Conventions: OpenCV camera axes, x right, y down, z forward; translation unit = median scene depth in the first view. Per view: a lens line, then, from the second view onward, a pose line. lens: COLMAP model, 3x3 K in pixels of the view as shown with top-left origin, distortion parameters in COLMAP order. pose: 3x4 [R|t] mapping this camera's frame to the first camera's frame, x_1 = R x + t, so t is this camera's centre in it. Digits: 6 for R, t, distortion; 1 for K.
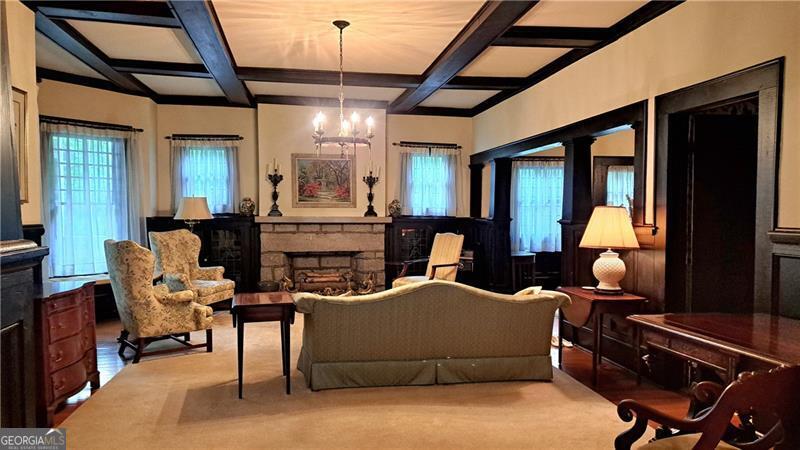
lens RADIAL K [[592.7, 0, 400.0], [0, 592.7, 225.0], [0, 0, 1]] dist [0.027879, -0.000948]
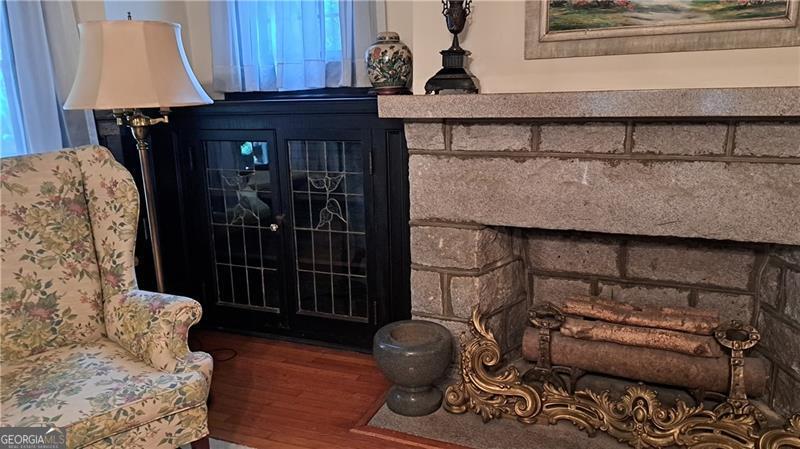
lens RADIAL K [[592.7, 0, 400.0], [0, 592.7, 224.5], [0, 0, 1]] dist [0.027879, -0.000948]
pose [[0.844474, 0.094243, -0.527240, -0.081222], [0.008638, 0.981873, 0.189343, -0.007614], [0.535527, -0.164450, 0.828352, 0.743252]]
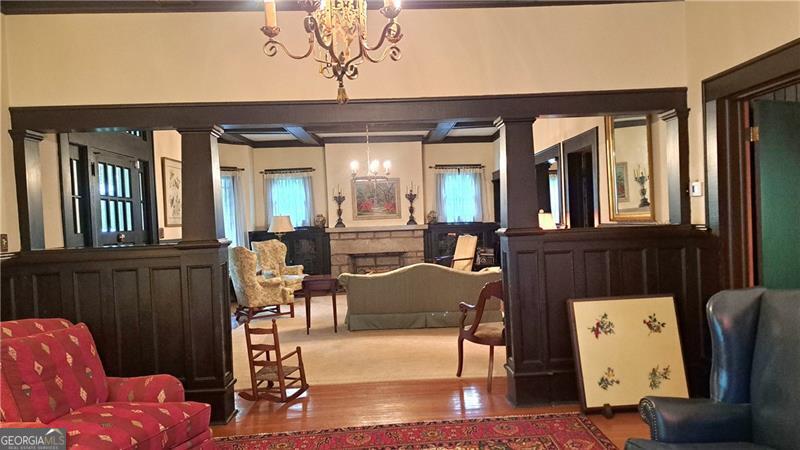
lens RADIAL K [[592.7, 0, 400.0], [0, 592.7, 225.0], [0, 0, 1]] dist [0.027879, -0.000948]
pose [[0.988874, -0.039291, -0.143475, 0.112185], [0.037458, 0.999179, -0.015454, 0.005423], [0.143965, 0.009907, 0.989533, -0.292990]]
